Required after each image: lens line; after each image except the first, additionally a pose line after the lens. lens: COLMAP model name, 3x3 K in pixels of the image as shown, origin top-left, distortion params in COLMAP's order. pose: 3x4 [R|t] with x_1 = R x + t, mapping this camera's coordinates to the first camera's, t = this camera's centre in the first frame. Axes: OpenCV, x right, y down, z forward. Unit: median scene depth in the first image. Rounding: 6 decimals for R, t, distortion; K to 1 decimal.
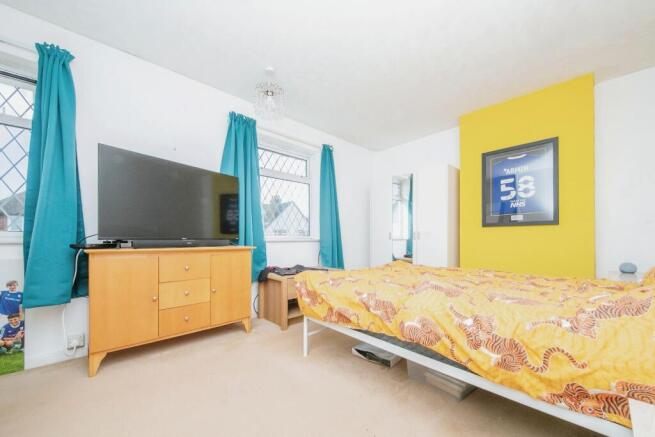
lens RADIAL K [[252.6, 0, 327.2], [0, 252.6, 239.2], [0, 0, 1]] dist [-0.020122, 0.000007]
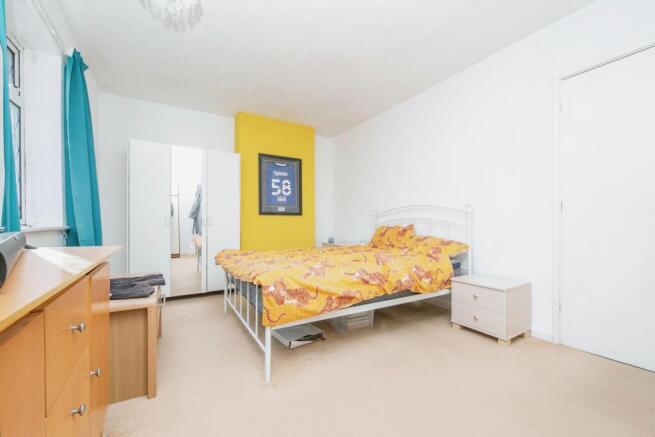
lens RADIAL K [[263.2, 0, 327.5], [0, 263.2, 218.5], [0, 0, 1]] dist [0.000467, 0.000016]
pose [[0.209767, 0.016298, 0.977616, -0.809478], [0.003081, 0.999845, -0.017330, -0.014119], [-0.977747, 0.006647, 0.209684, 0.633628]]
